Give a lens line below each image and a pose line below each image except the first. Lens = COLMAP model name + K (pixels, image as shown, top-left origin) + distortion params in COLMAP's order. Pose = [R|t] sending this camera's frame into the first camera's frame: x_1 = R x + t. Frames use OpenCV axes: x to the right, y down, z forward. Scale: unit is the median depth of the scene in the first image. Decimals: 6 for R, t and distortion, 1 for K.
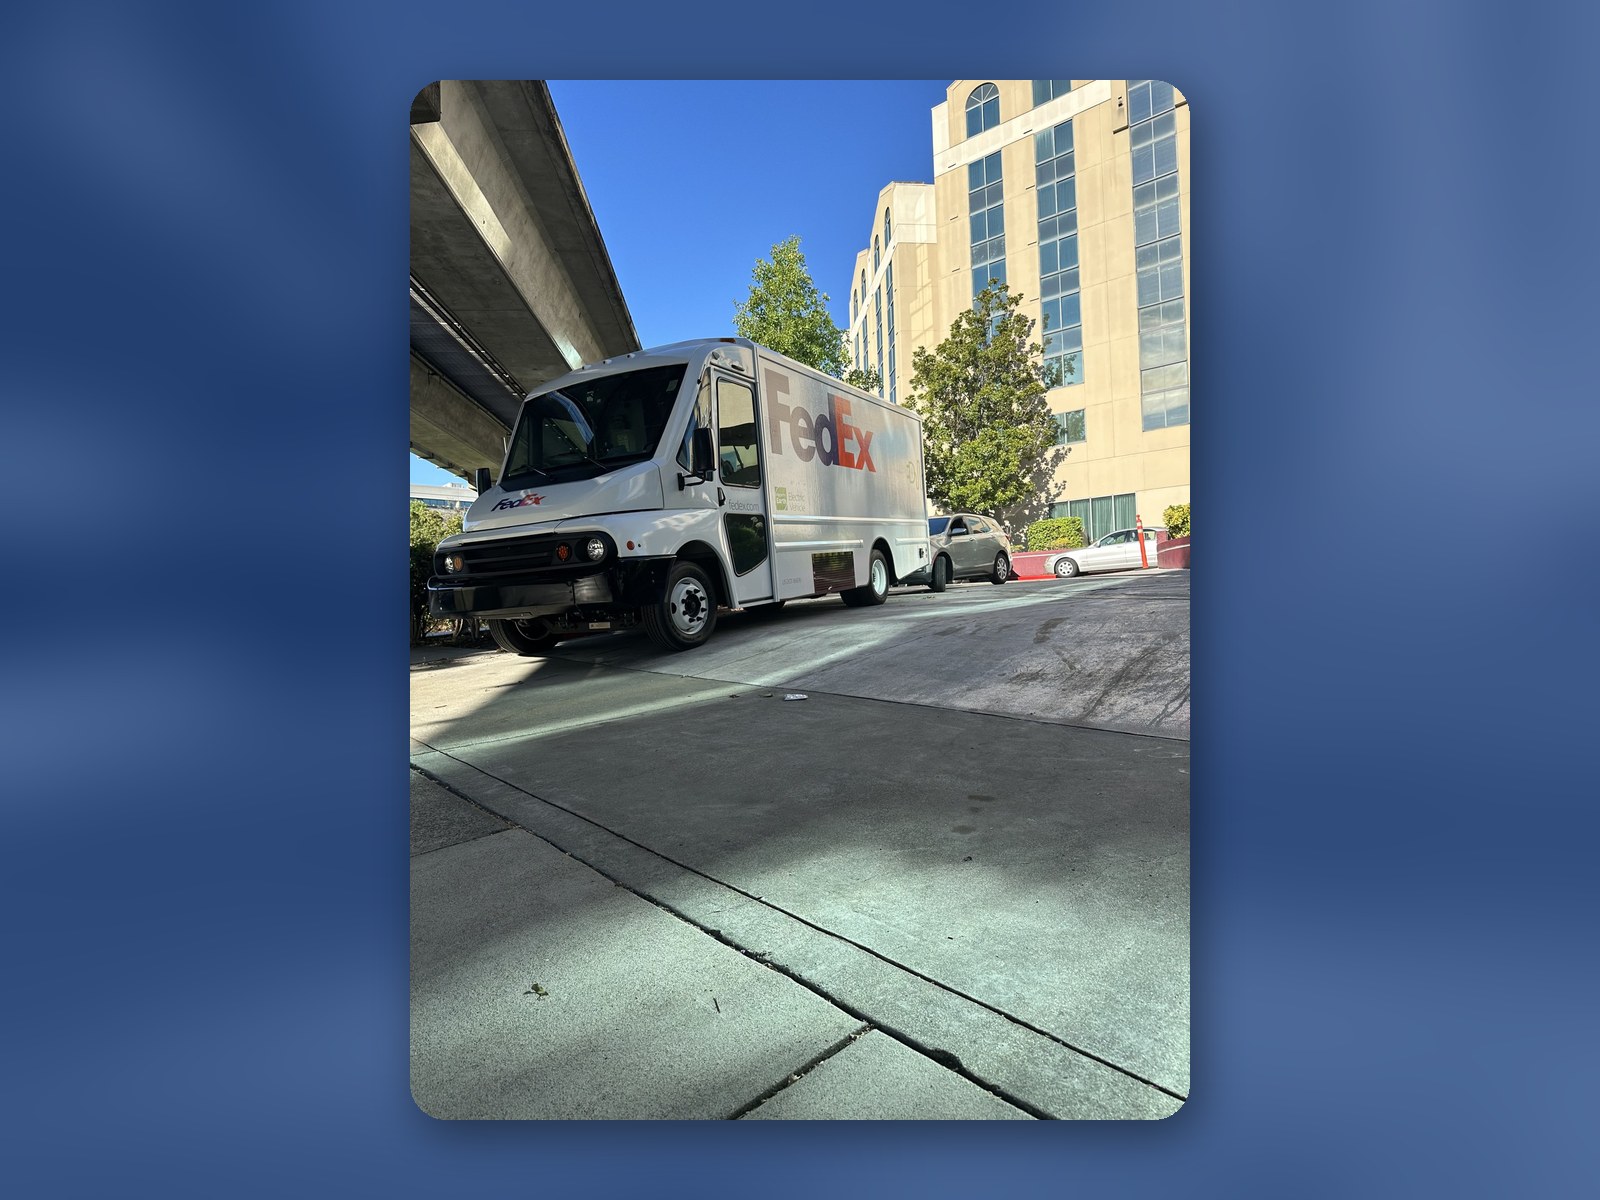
lens RADIAL K [[1141.3, 0, 862.5], [0, 1141.3, 597.8], [0, 0, 1]] dist [0.082384, -0.111401]
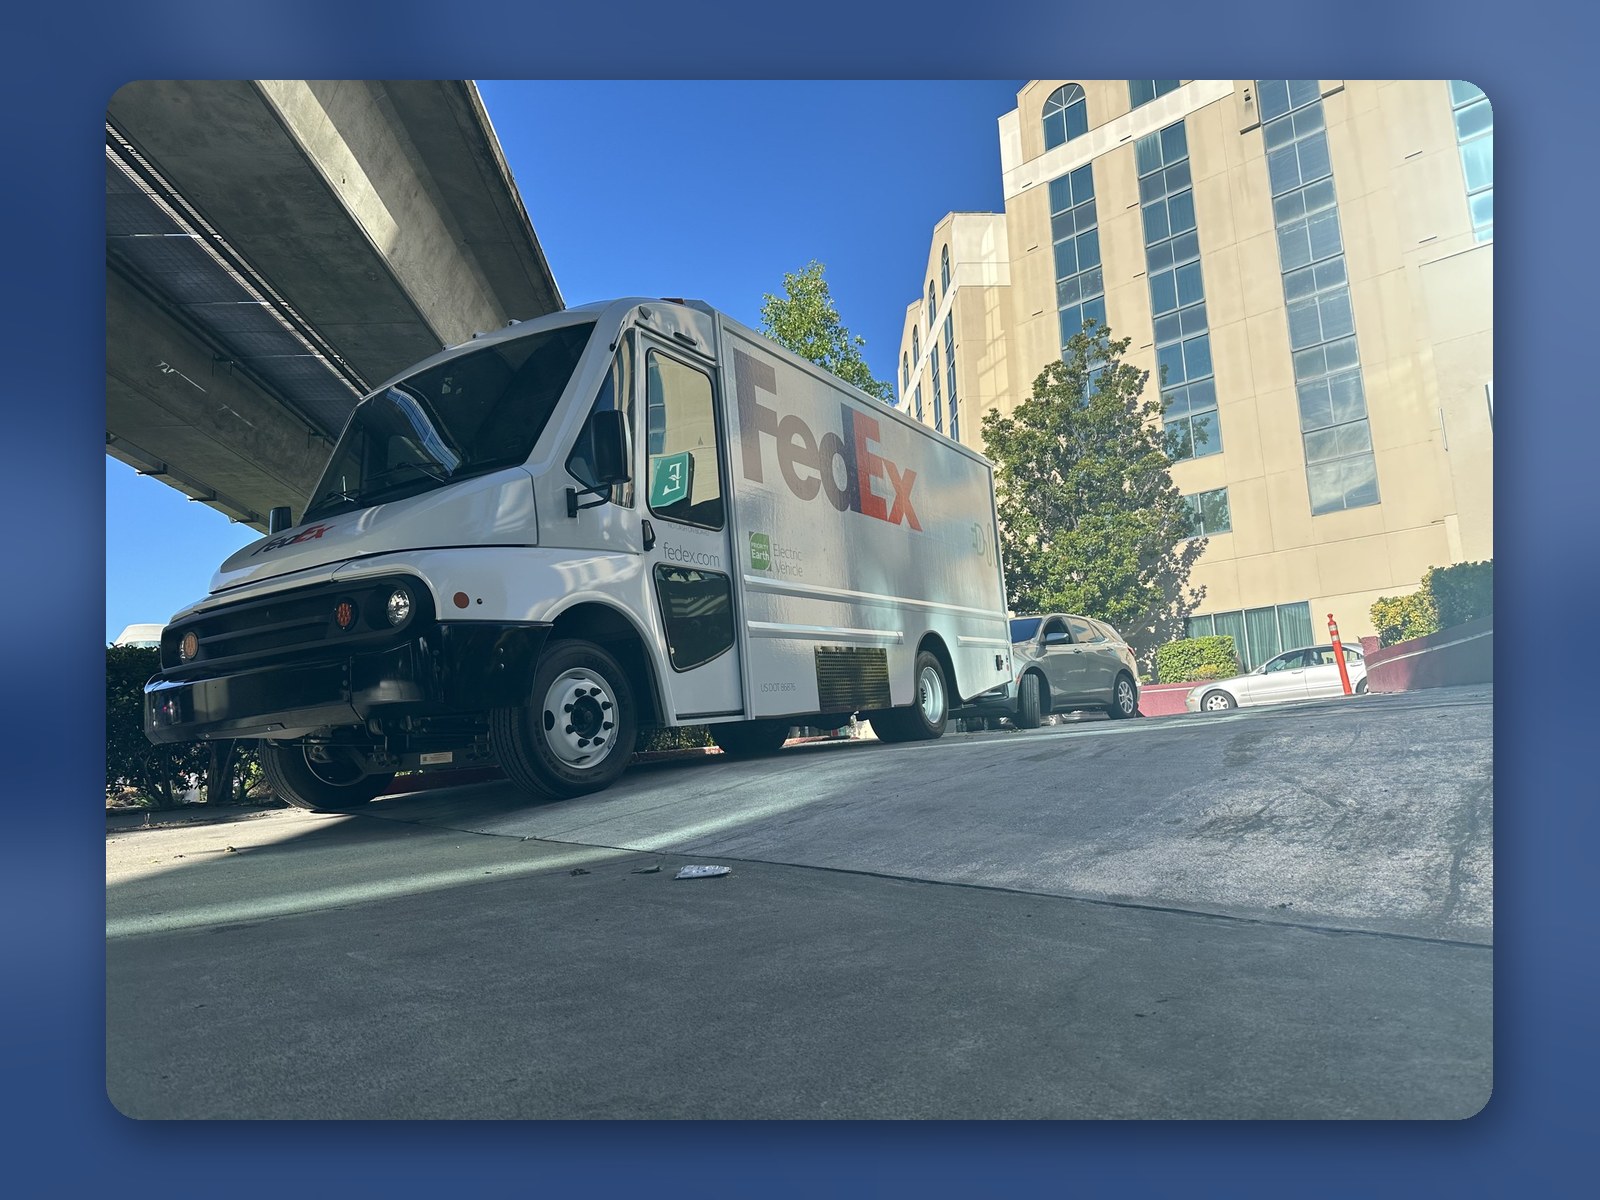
lens RADIAL K [[1271.0, 0, 808.8], [0, 1271.0, 549.6], [0, 0, 1]] dist [0.112196, -0.280697]
pose [[0.994508, -0.024241, -0.101815, 0.014376], [0.005012, 0.982721, -0.185026, 0.022738], [0.104541, 0.183500, 0.977445, 0.199548]]
